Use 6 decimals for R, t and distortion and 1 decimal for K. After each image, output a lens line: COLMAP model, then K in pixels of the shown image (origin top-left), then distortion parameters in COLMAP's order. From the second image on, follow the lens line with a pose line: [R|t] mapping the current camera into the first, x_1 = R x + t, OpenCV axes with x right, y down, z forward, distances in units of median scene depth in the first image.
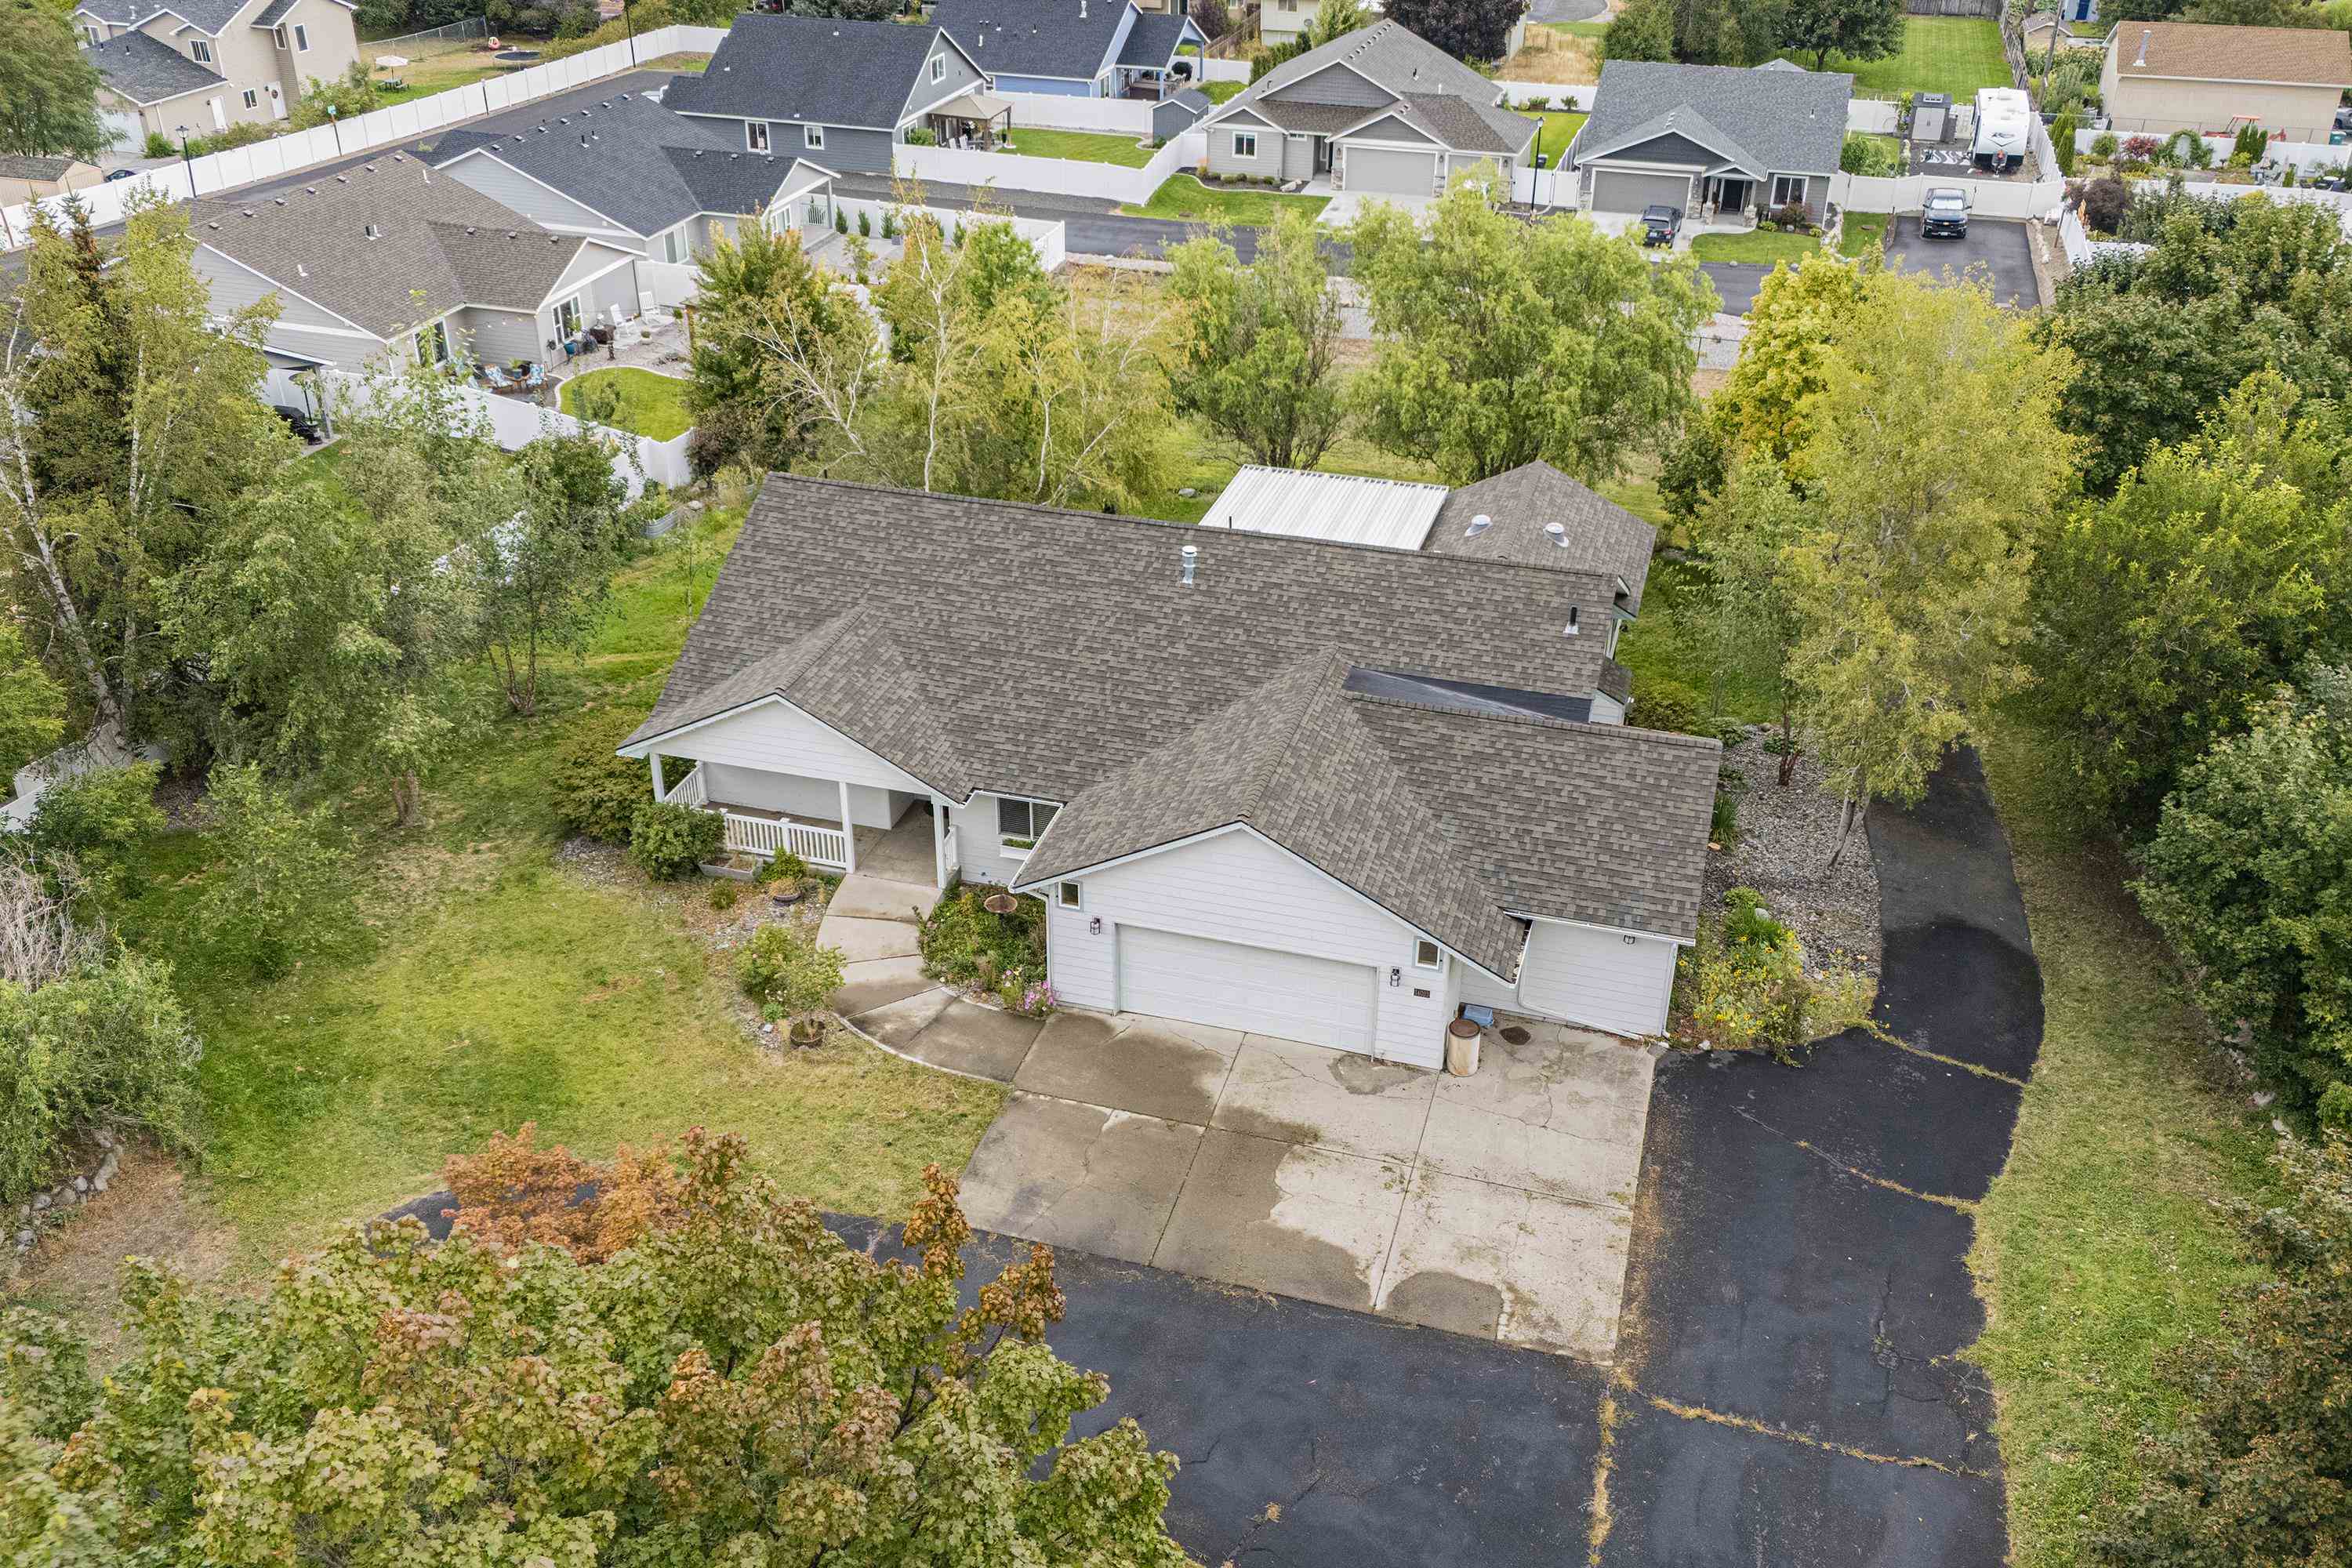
lens RADIAL K [[2095.1, 0, 1131.5], [0, 2095.1, 724.9], [0, 0, 1]] dist [0.094135, -0.183905]
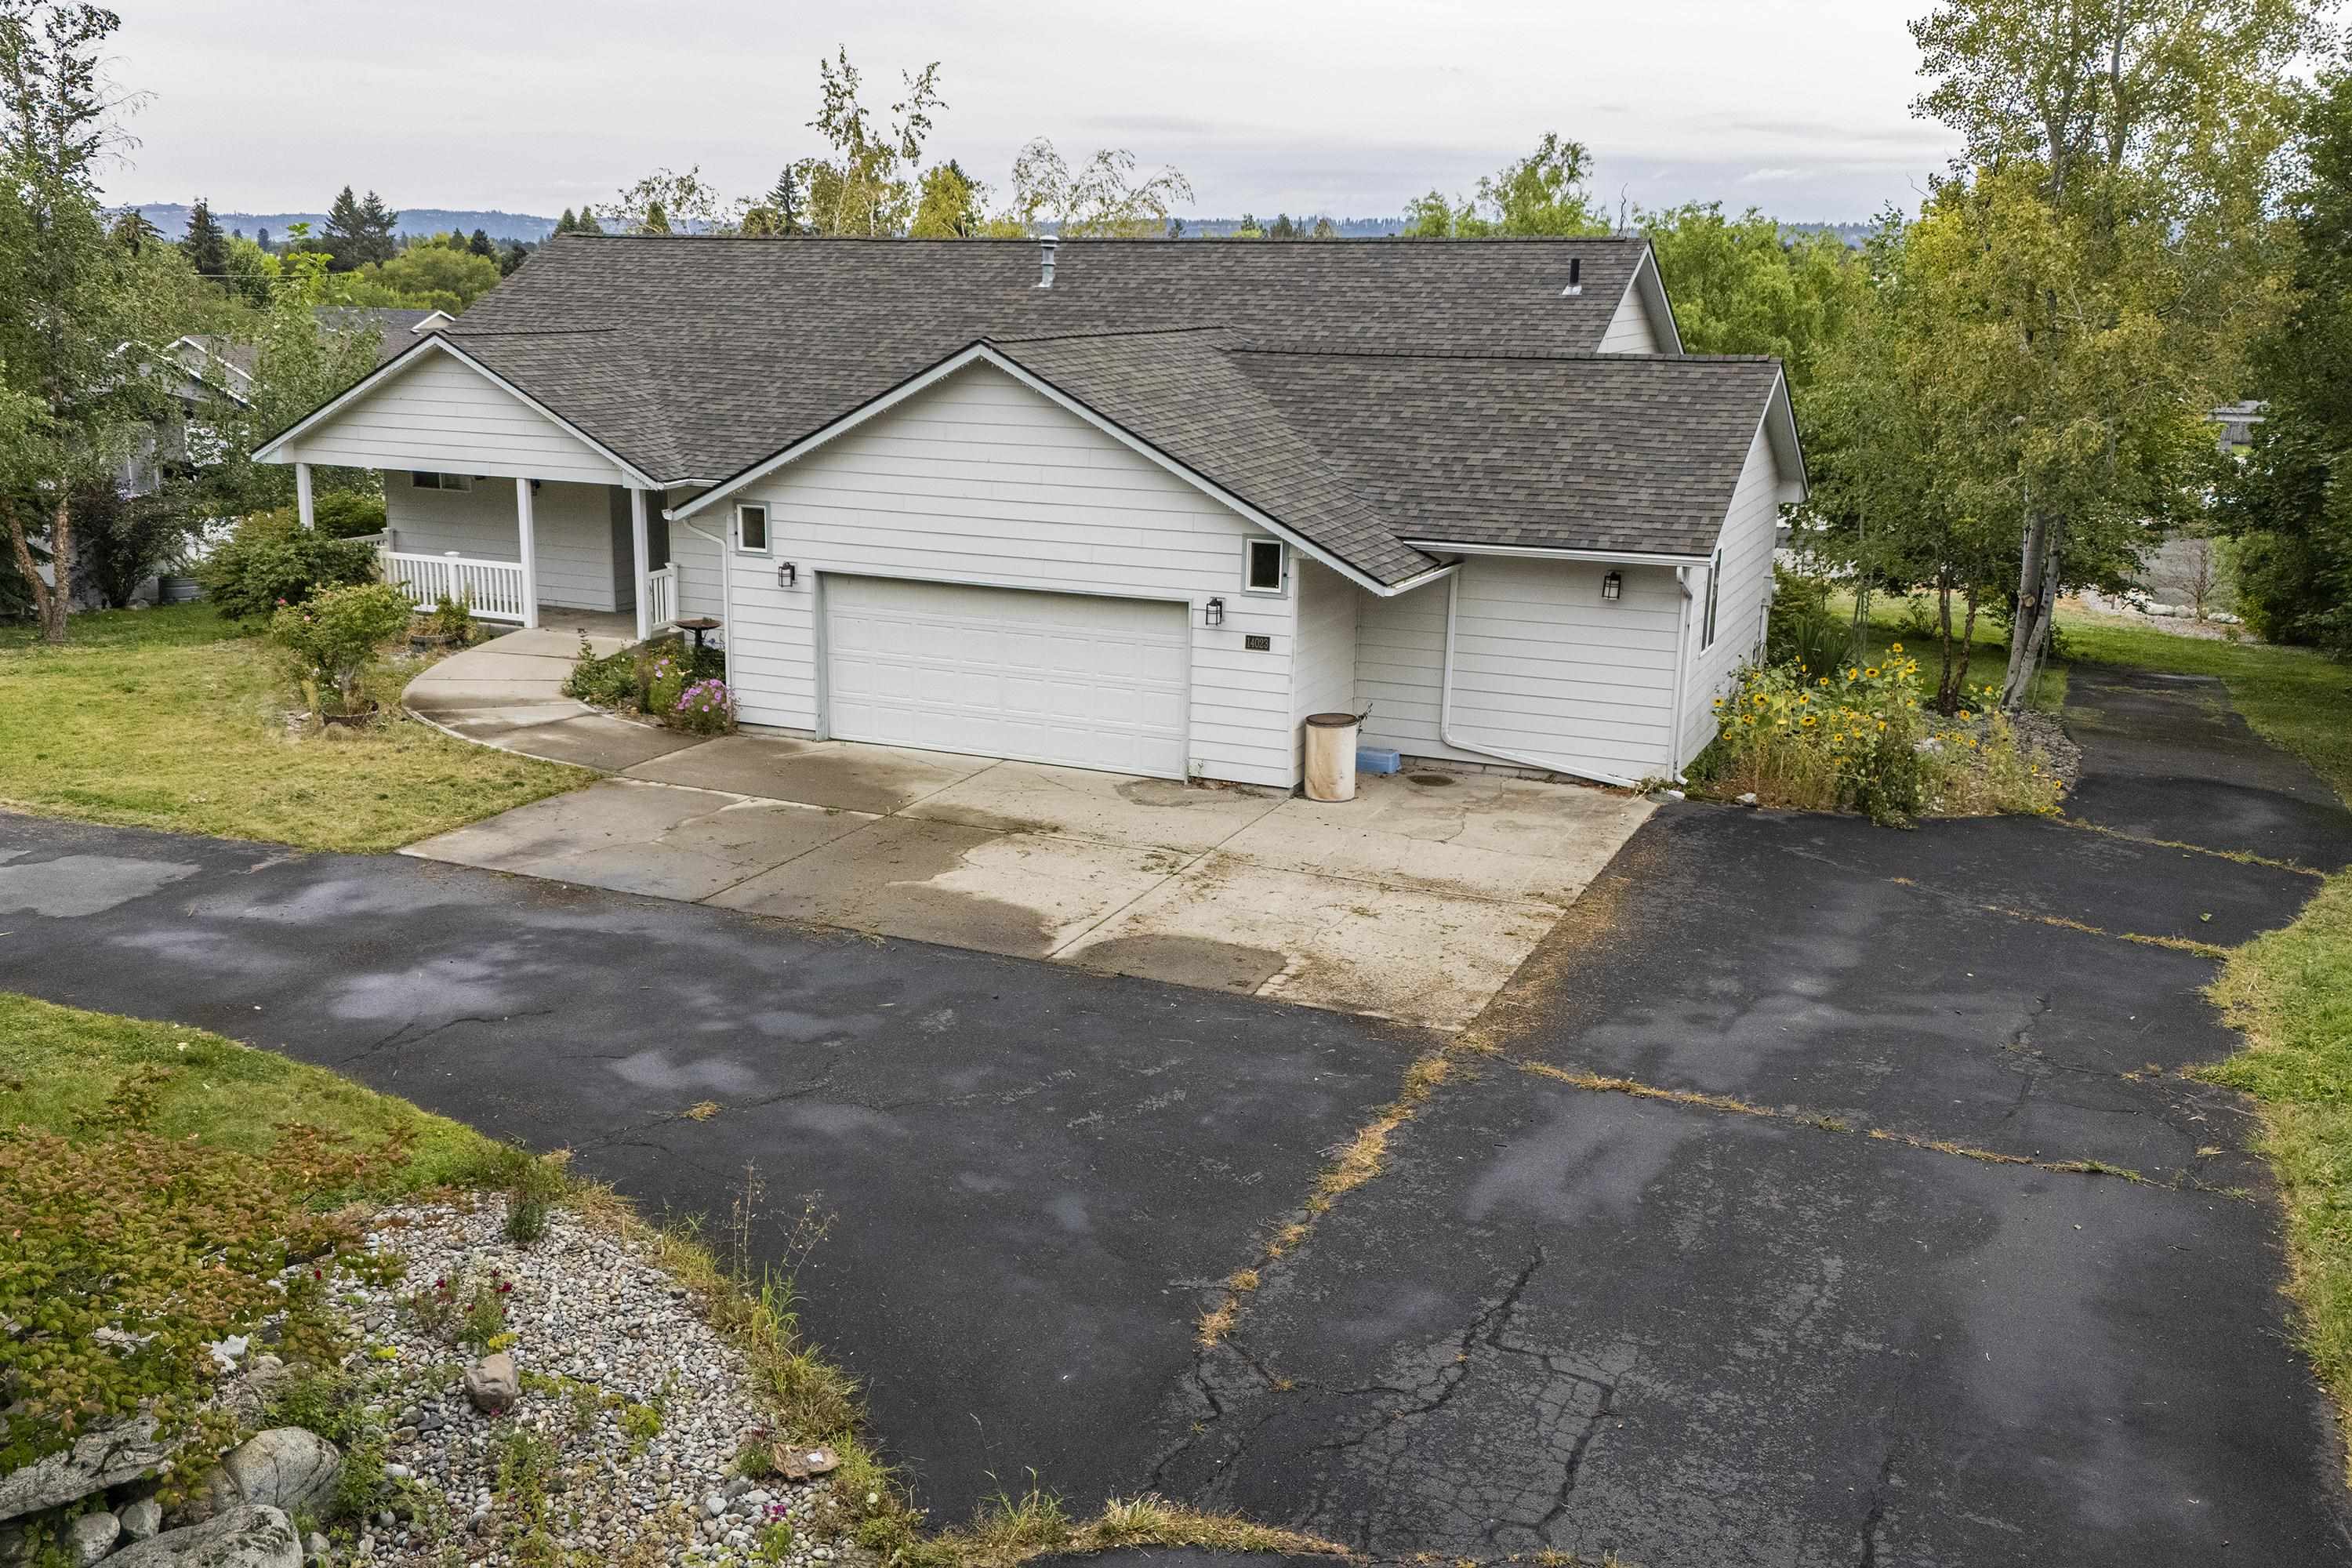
lens RADIAL K [[2162.1, 0, 1024.6], [0, 2162.1, 728.9], [0, 0, 1]] dist [0.061758, -0.082292]
pose [[0.985611, 0.049190, -0.161714, 0.176902], [-0.092057, 0.958596, -0.269481, 0.333940], [0.141763, 0.280490, 0.949331, 0.398769]]
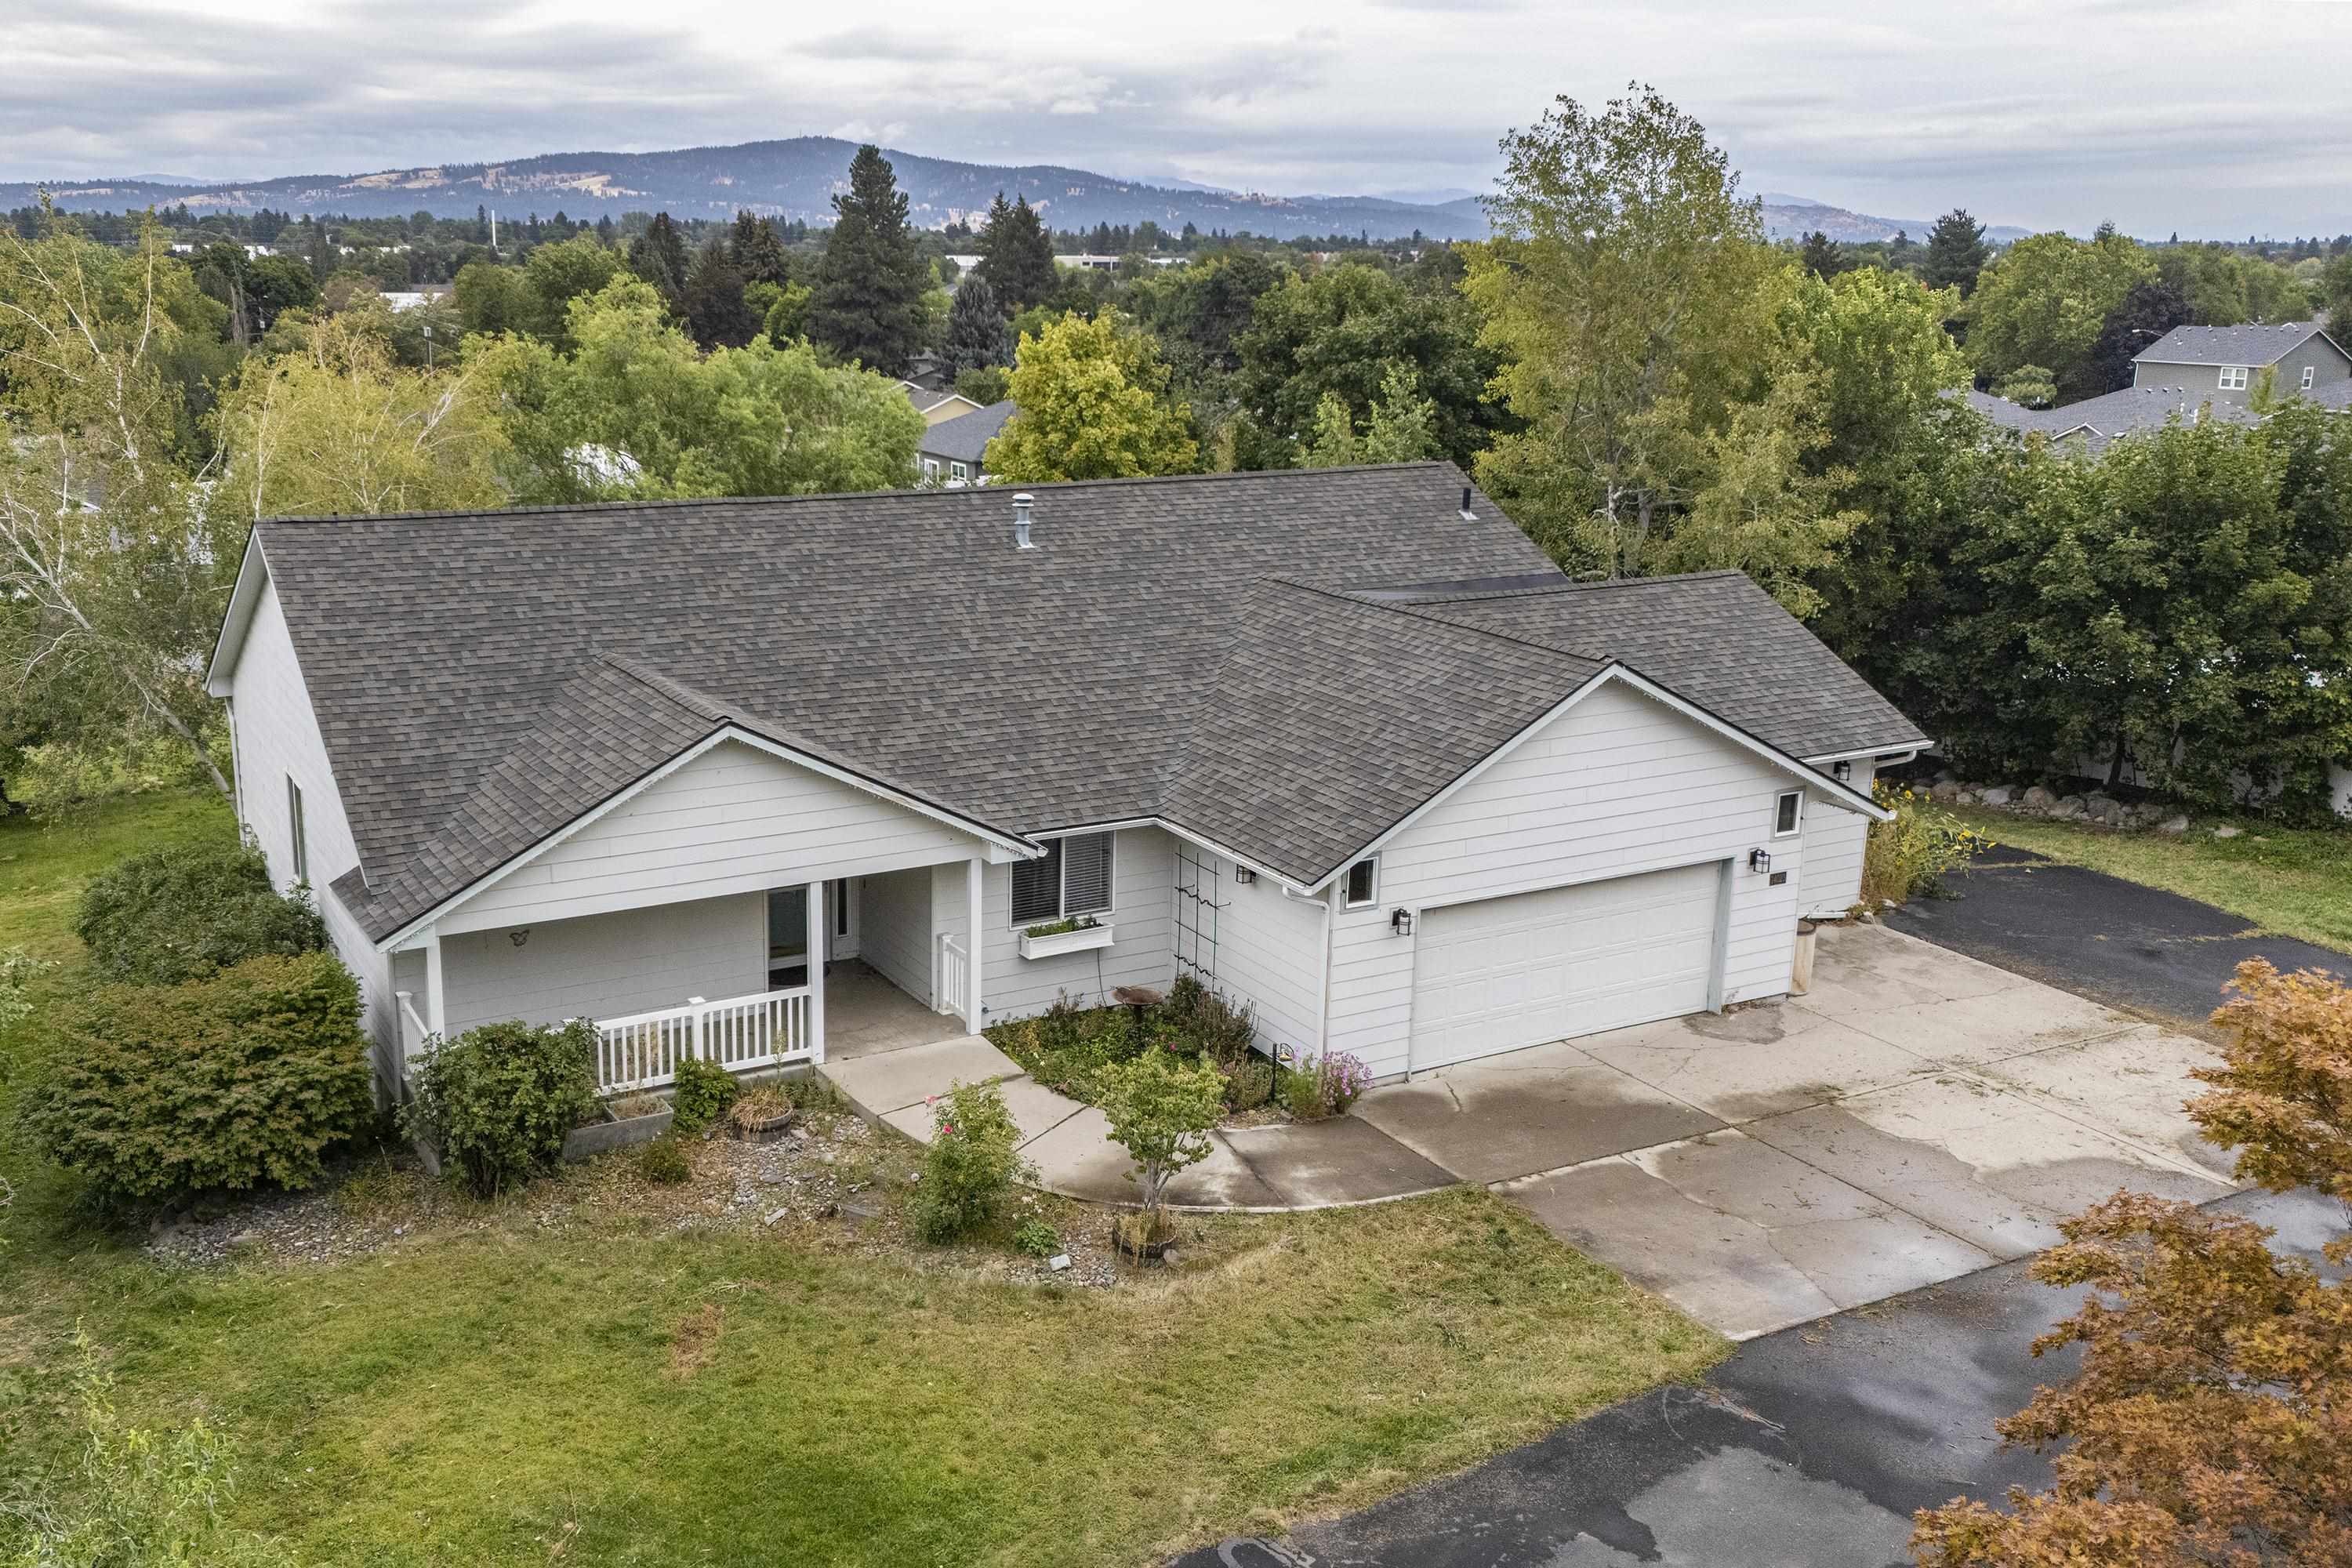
lens RADIAL K [[2162.1, 0, 1024.6], [0, 2162.1, 728.9], [0, 0, 1]] dist [0.061758, -0.082292]
pose [[0.698708, -0.146691, 0.700207, -0.564164], [0.325293, 0.936865, -0.128327, 0.092368], [-0.637175, 0.317436, 0.702312, 0.632578]]
